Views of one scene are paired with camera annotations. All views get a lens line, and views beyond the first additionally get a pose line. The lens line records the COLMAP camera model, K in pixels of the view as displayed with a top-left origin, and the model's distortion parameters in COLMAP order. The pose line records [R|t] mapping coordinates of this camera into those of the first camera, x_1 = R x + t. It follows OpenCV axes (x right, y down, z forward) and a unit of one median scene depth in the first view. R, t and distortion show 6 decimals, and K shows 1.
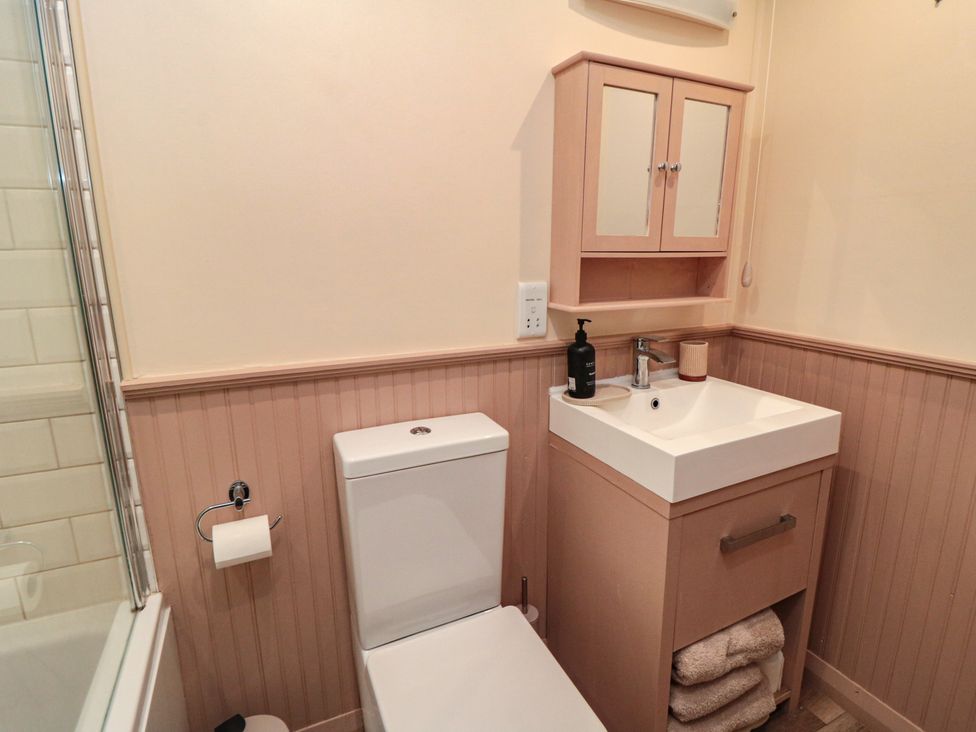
lens RADIAL K [[512.5, 0, 493.9], [0, 512.5, 365.7], [0, 0, 1]] dist [0.000135, -0.009838]
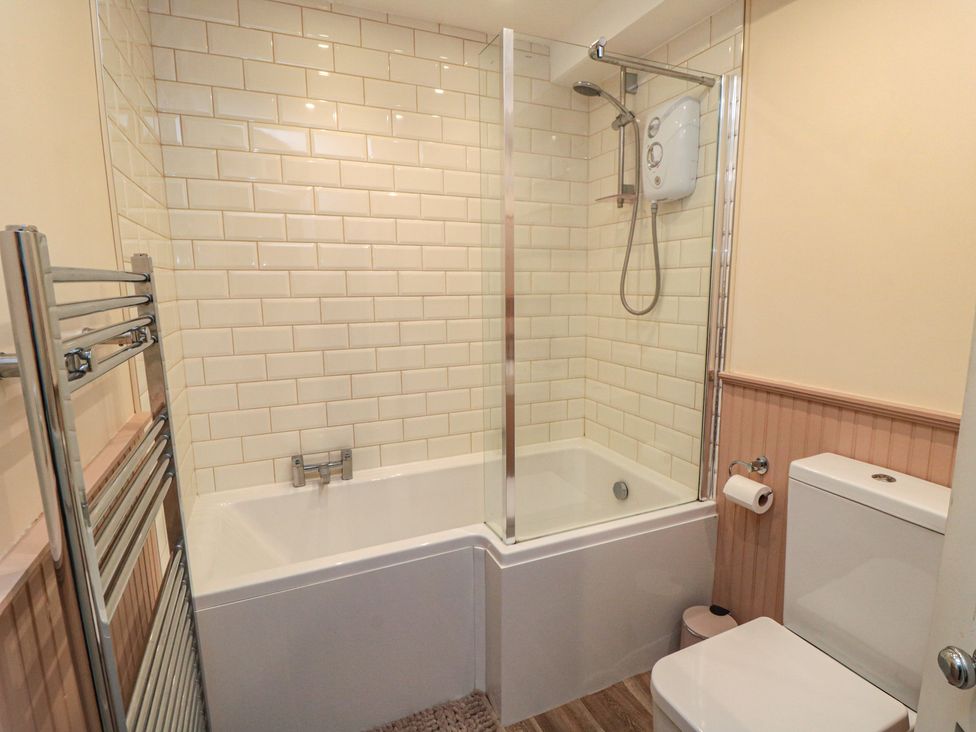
lens RADIAL K [[512.5, 0, 493.9], [0, 512.5, 365.7], [0, 0, 1]] dist [0.000135, -0.009838]
pose [[-0.029916, 0.163479, -0.986093, 0.877193], [-0.213599, 0.962701, 0.166081, -0.095893], [0.976463, 0.215597, 0.006118, 0.182691]]
